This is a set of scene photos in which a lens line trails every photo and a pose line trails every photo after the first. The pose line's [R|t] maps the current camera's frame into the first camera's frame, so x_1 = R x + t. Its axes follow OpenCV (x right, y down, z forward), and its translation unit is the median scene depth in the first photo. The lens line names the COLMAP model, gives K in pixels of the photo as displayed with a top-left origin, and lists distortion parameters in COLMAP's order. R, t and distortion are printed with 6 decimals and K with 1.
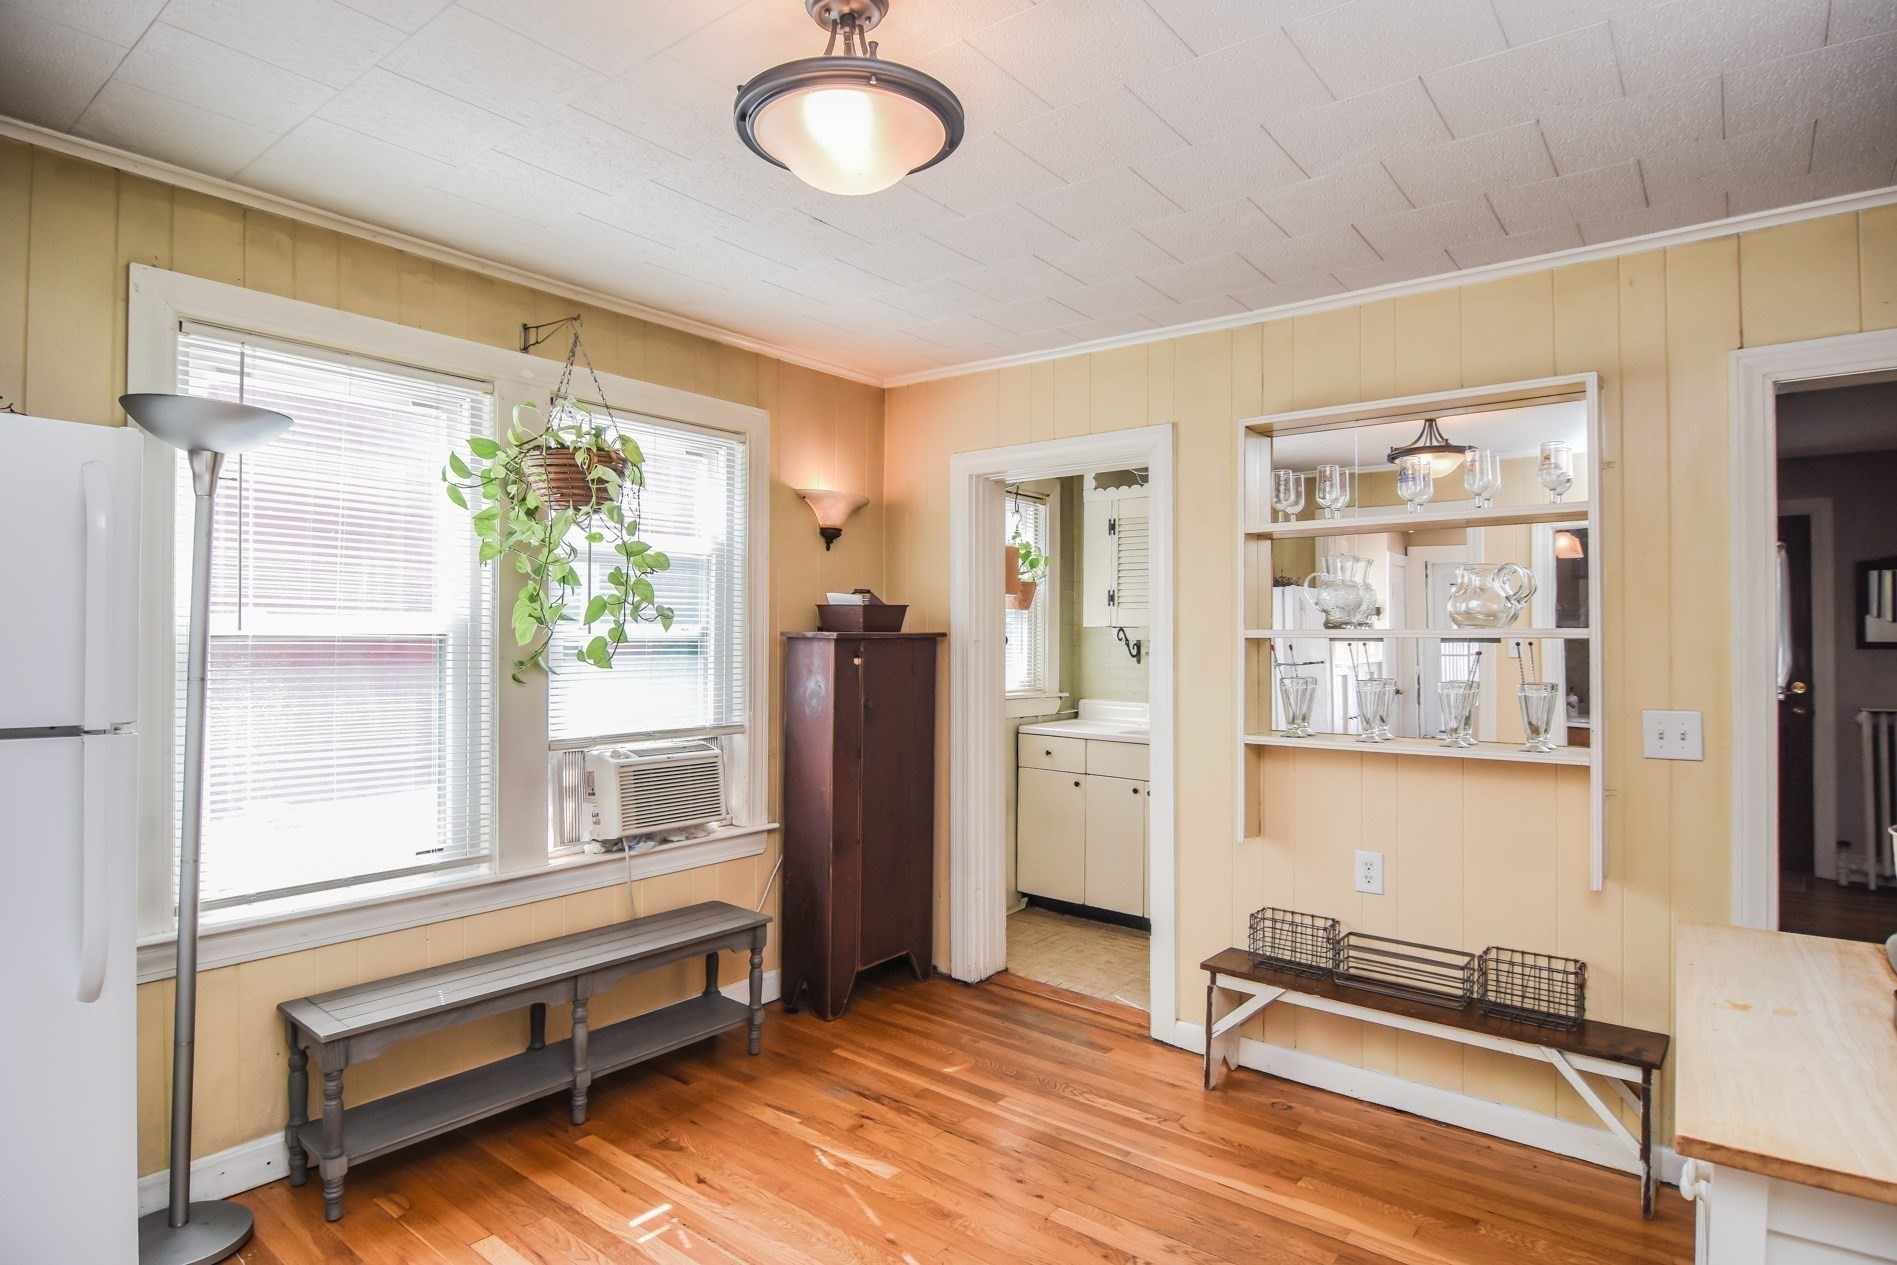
lens RADIAL K [[1010.9, 0, 950.6], [0, 1010.9, 627.3], [0, 0, 1]] dist [-0.015370, -0.003830]
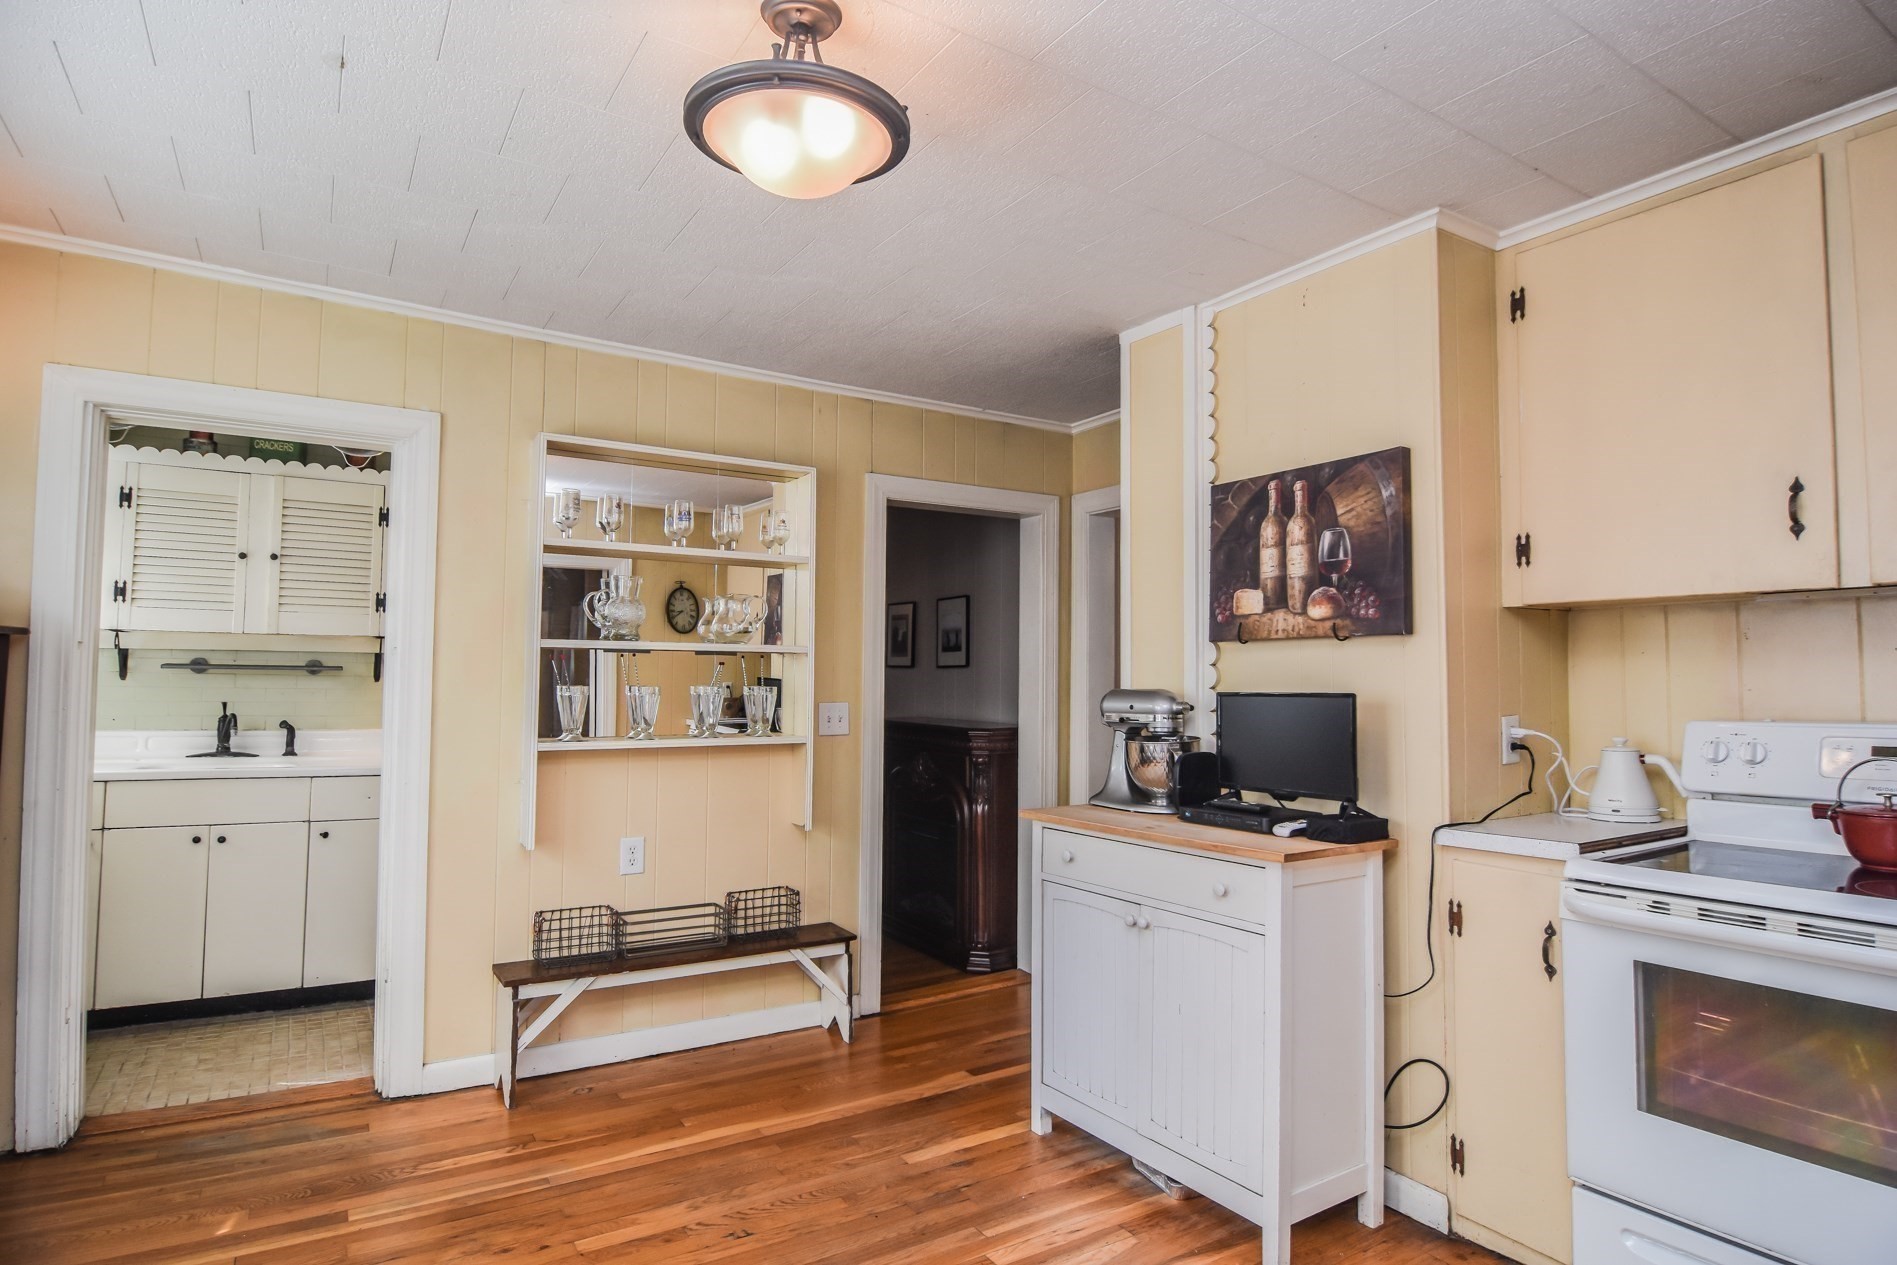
lens RADIAL K [[1010.9, 0, 946.5], [0, 1010.9, 631.0], [0, 0, 1]] dist [-0.015370, -0.003830]
pose [[0.331524, 0.041576, 0.942530, -0.540832], [-0.021843, 0.999099, -0.036388, 0.022564], [-0.943194, -0.008524, 0.332133, 0.283196]]
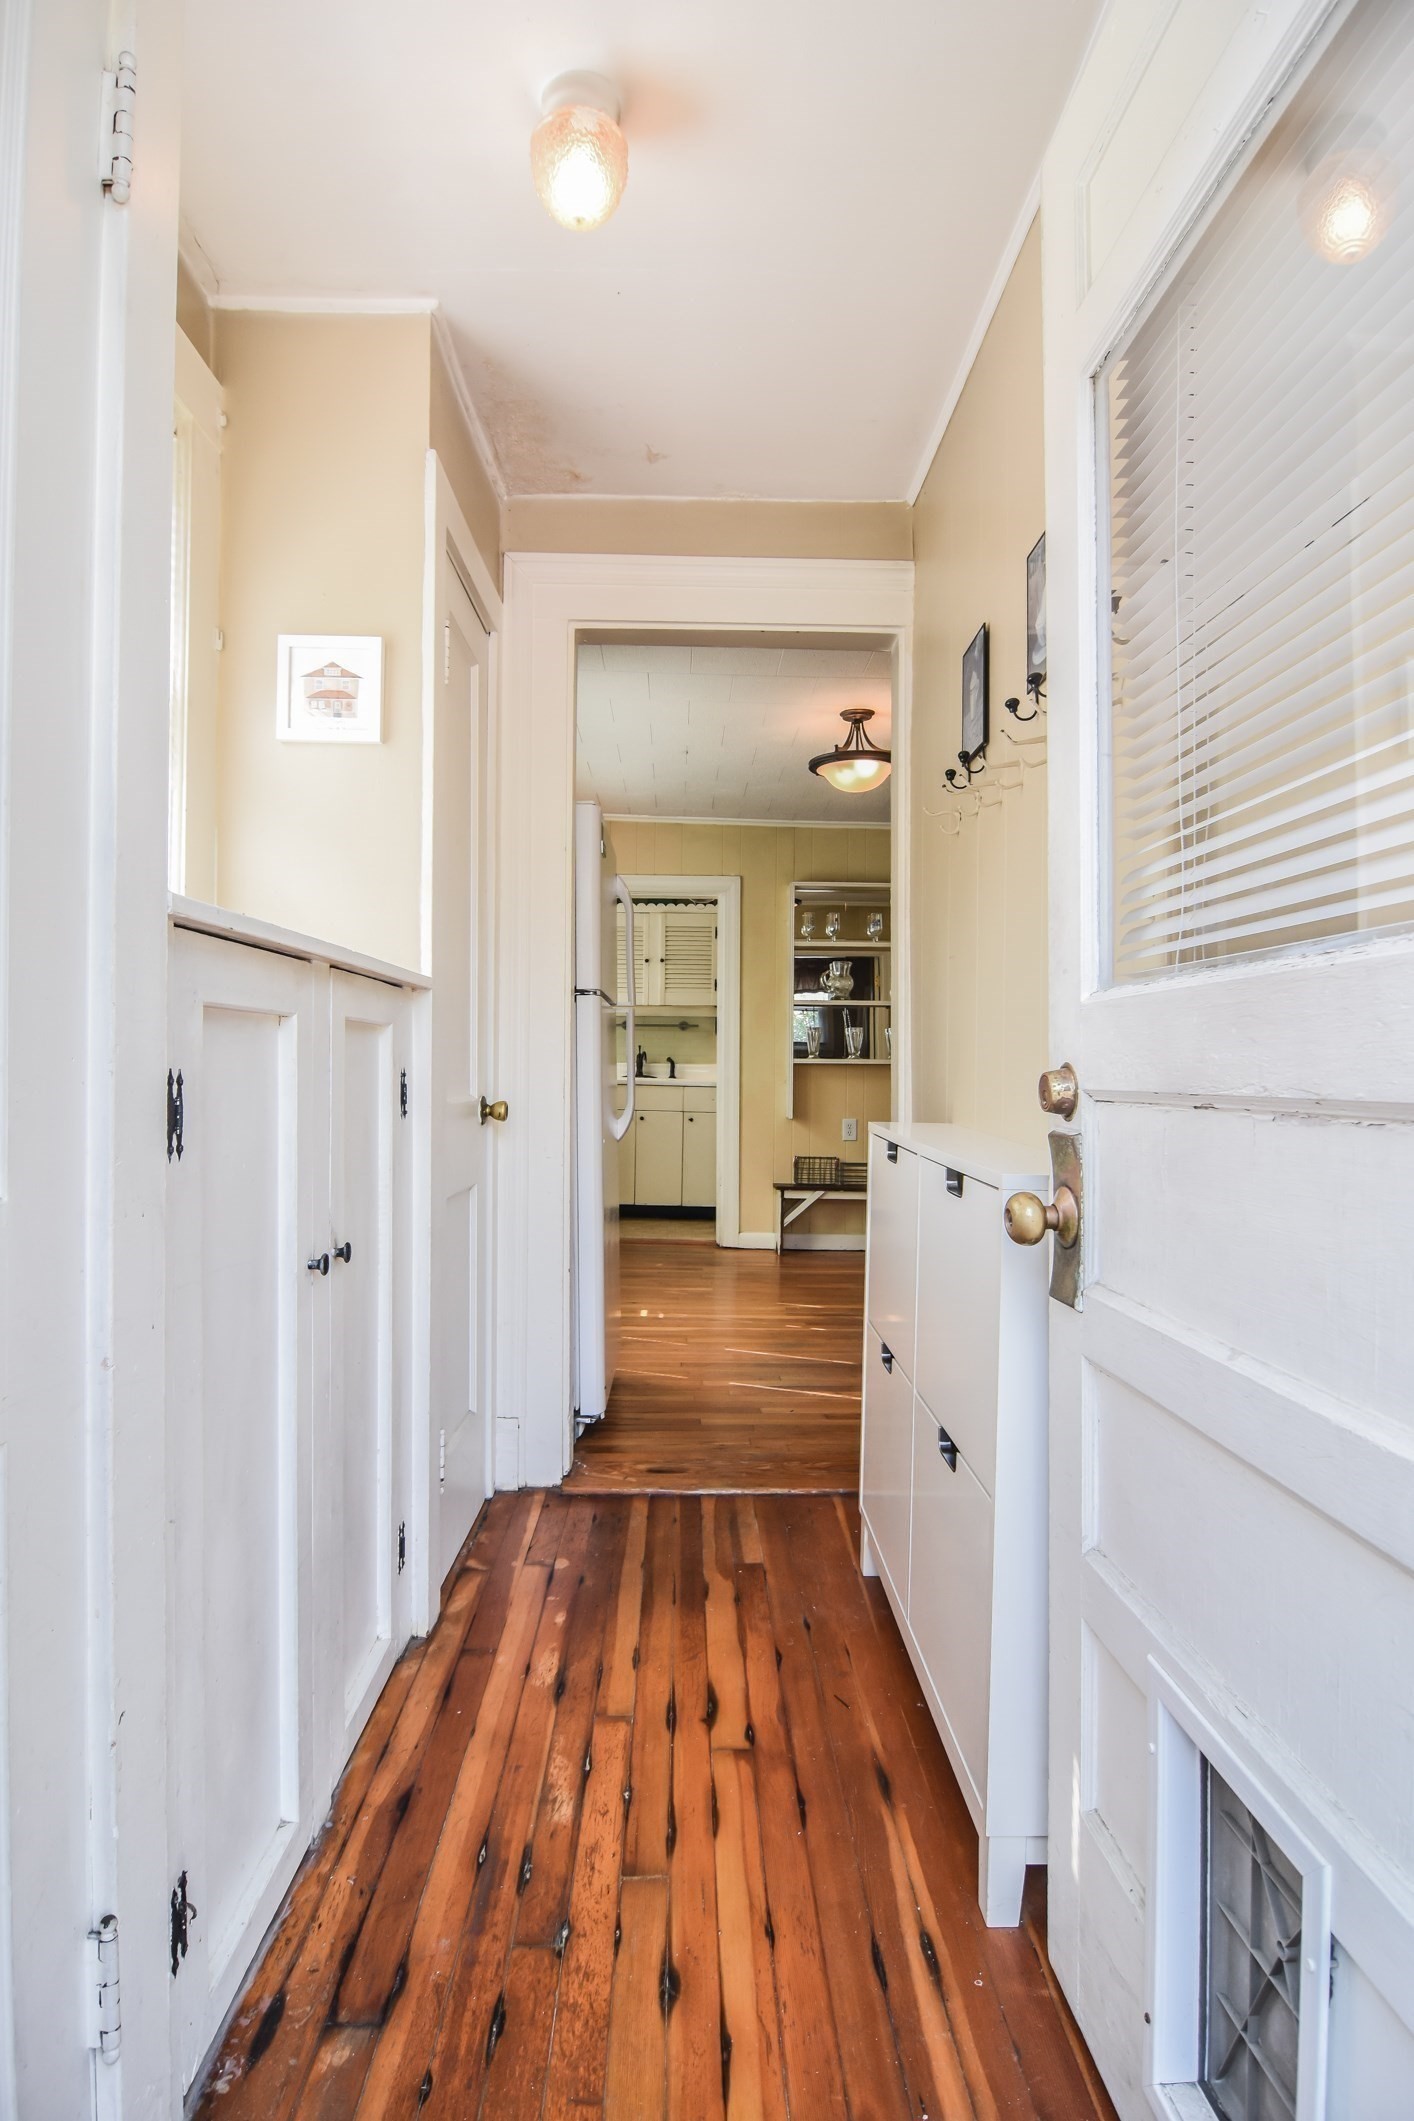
lens RADIAL K [[1130.3, 0, 702.6], [0, 1130.3, 1061.8], [0, 0, 1]] dist [-0.015370, -0.003830]
pose [[0.771843, 0.006059, 0.635785, -1.128923], [-0.014729, 0.999857, 0.008352, 0.100129], [-0.635643, -0.015811, 0.771821, -0.455316]]
